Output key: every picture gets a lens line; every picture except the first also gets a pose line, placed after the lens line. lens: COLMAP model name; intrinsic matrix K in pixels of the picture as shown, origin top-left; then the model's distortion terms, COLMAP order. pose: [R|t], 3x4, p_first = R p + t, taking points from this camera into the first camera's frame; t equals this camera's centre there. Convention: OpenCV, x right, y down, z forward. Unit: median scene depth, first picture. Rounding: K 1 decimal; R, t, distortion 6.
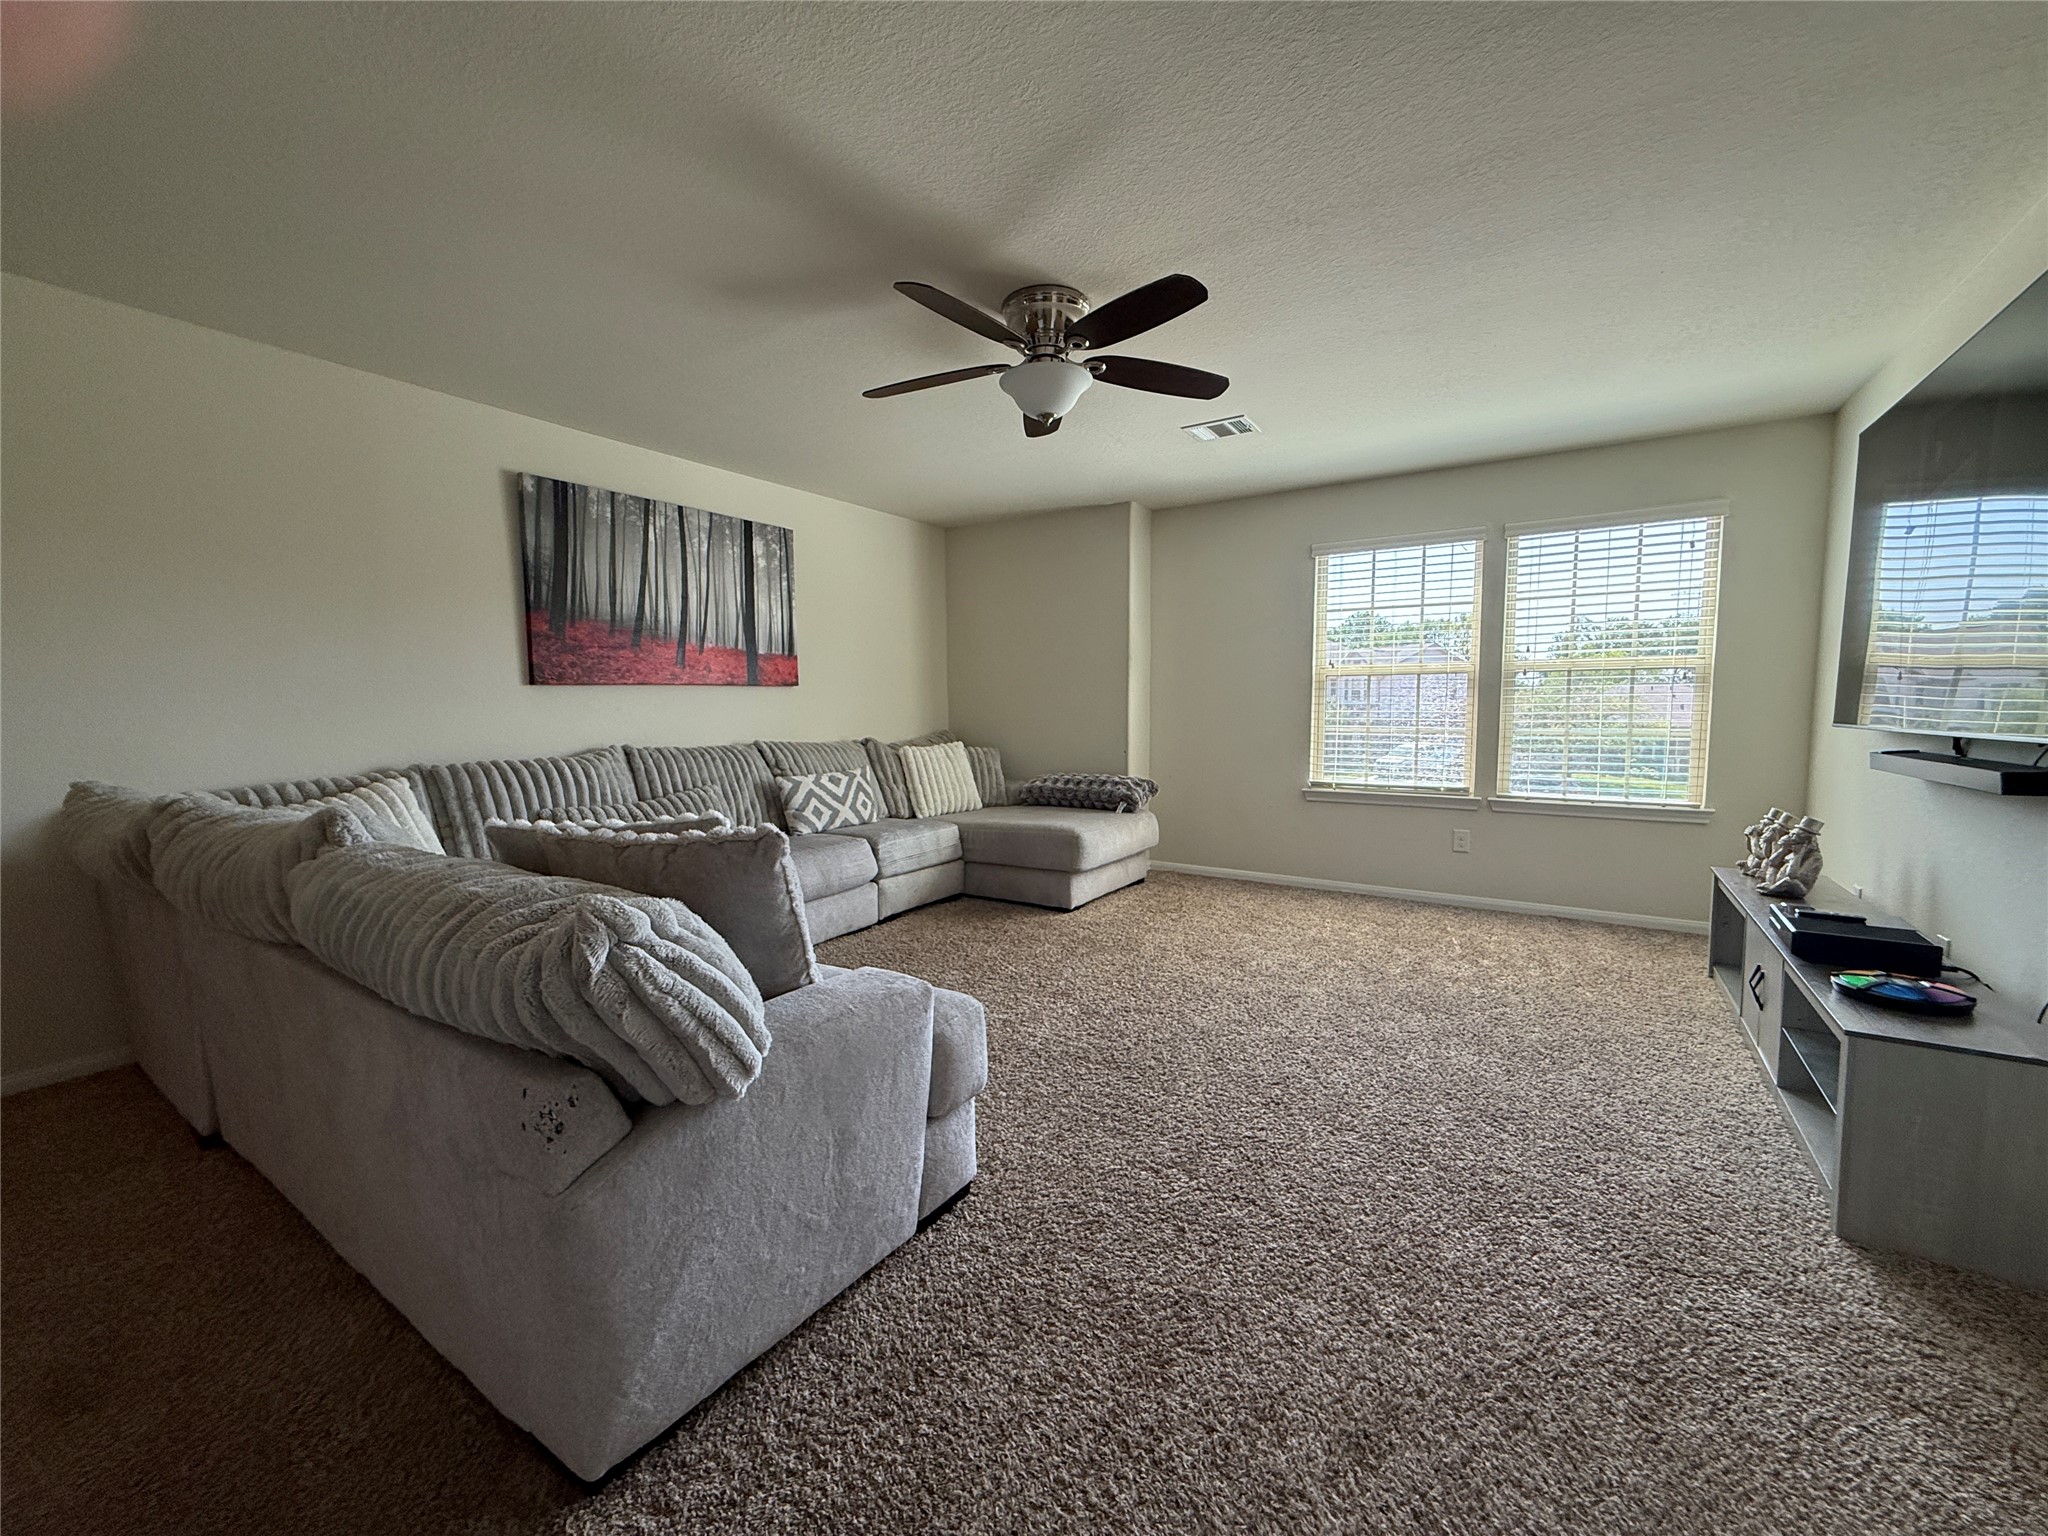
lens RADIAL K [[813.3, 0, 1019.3], [0, 813.3, 767.6], [0, 0, 1]] dist [-0.001073, 0.000478]
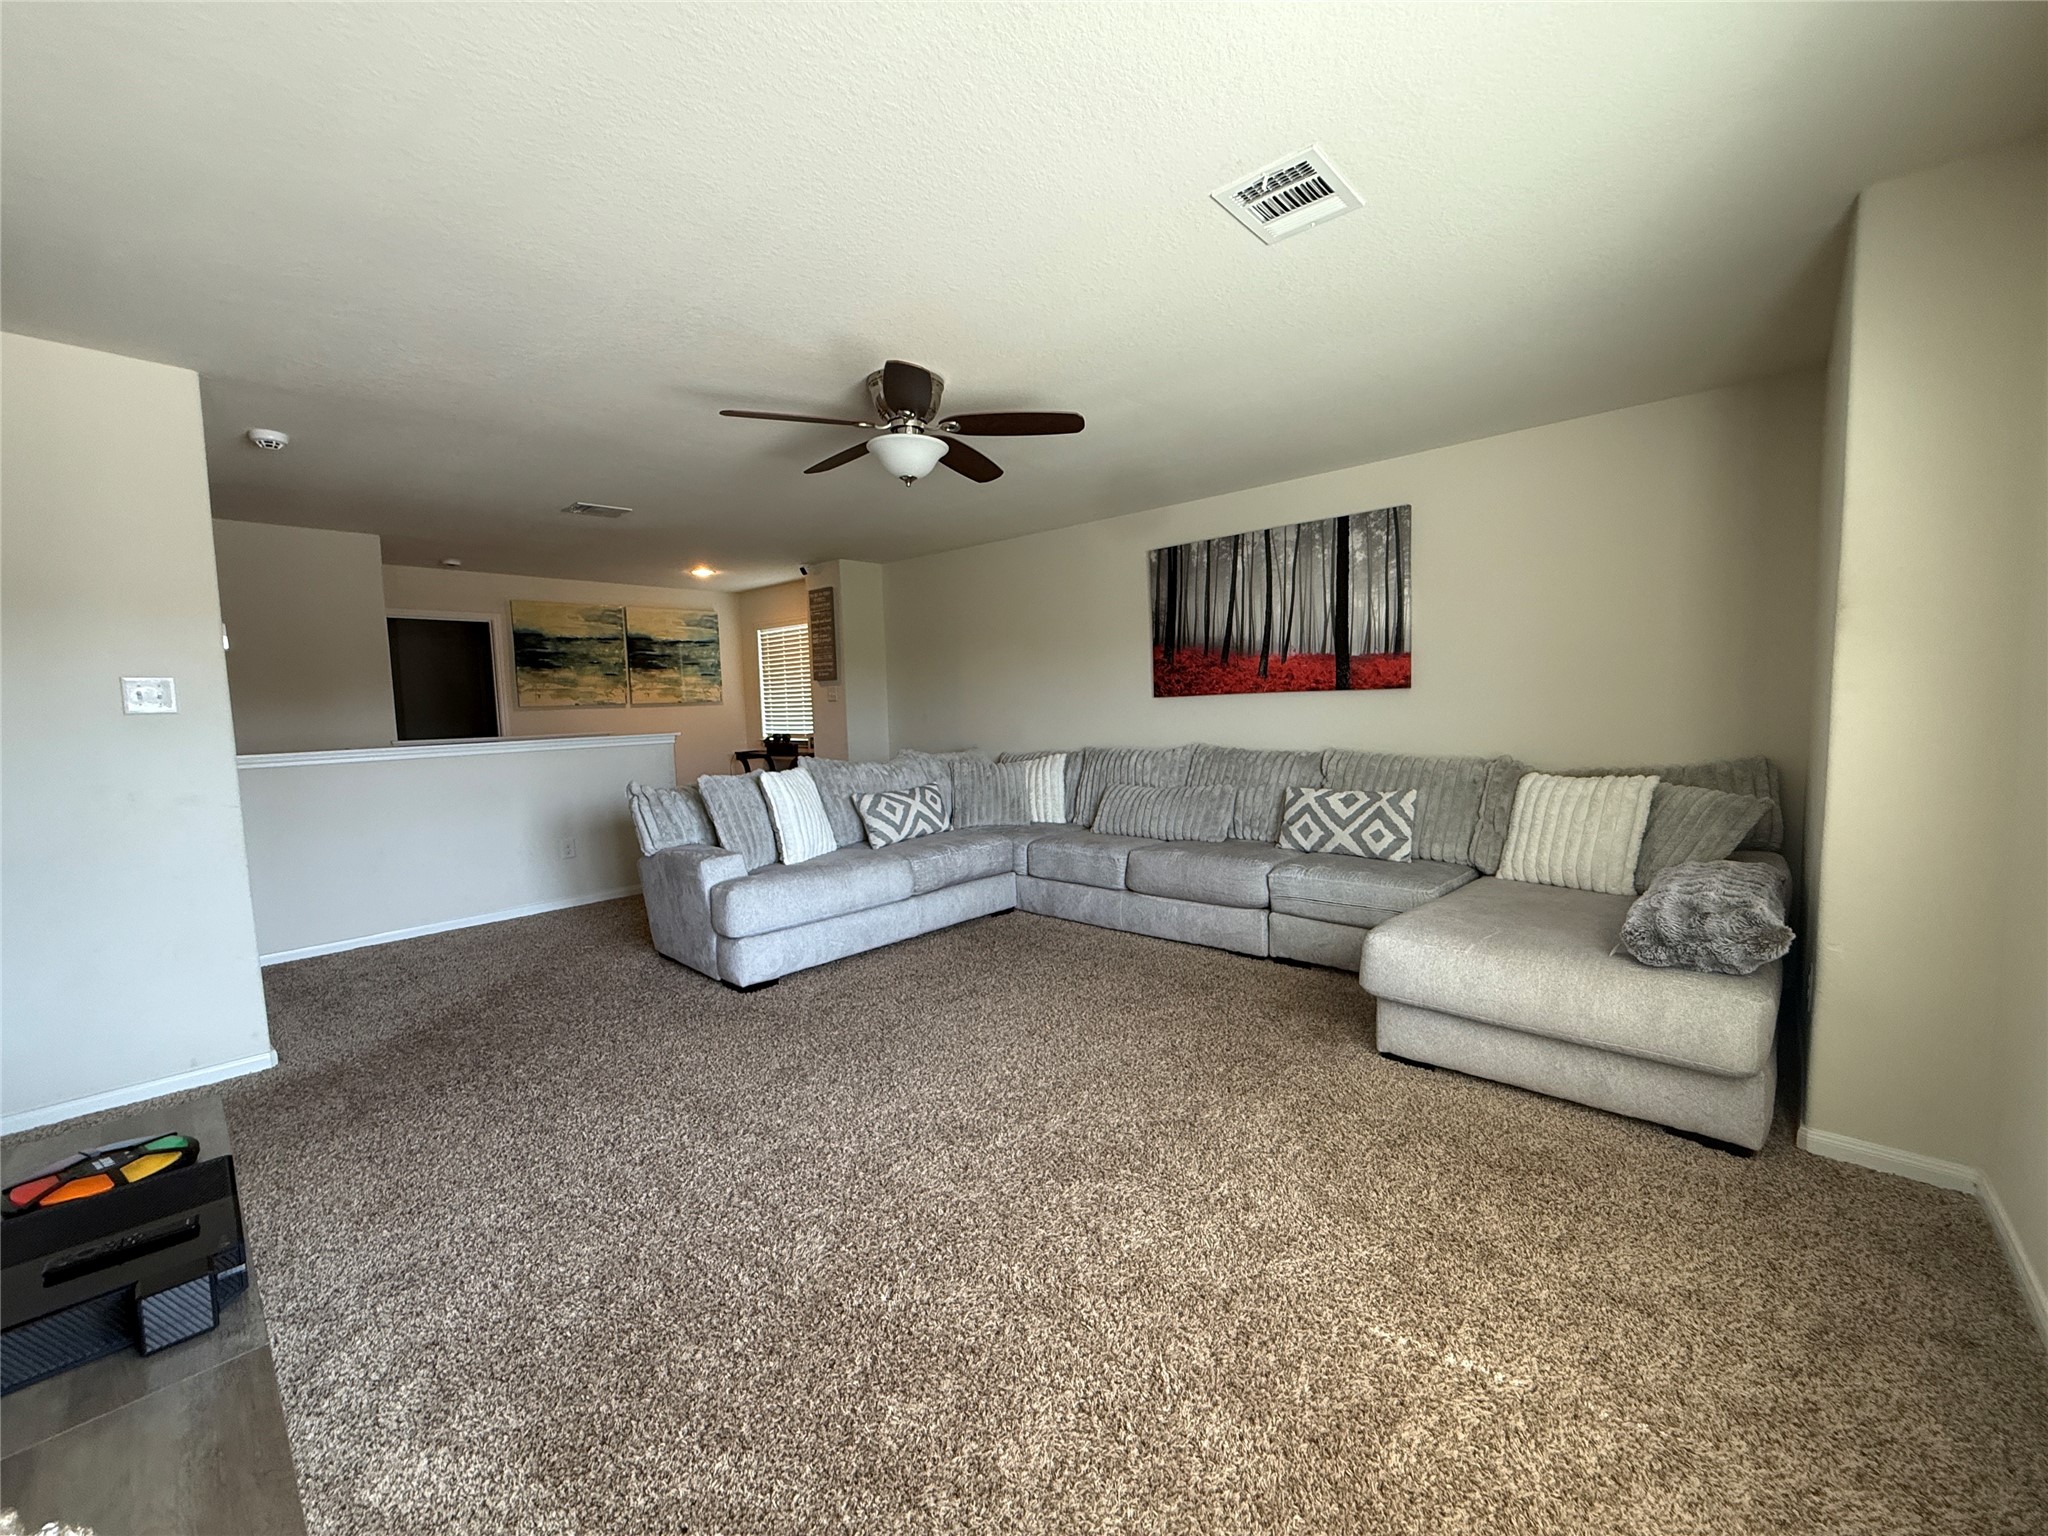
lens RADIAL K [[813.3, 0, 1019.3], [0, 813.3, 767.6], [0, 0, 1]] dist [-0.001073, 0.000478]
pose [[-0.152376, 0.089945, -0.984221, 0.757926], [-0.053907, 0.993611, 0.099149, -0.095919], [0.986851, 0.068165, -0.146554, 0.871382]]
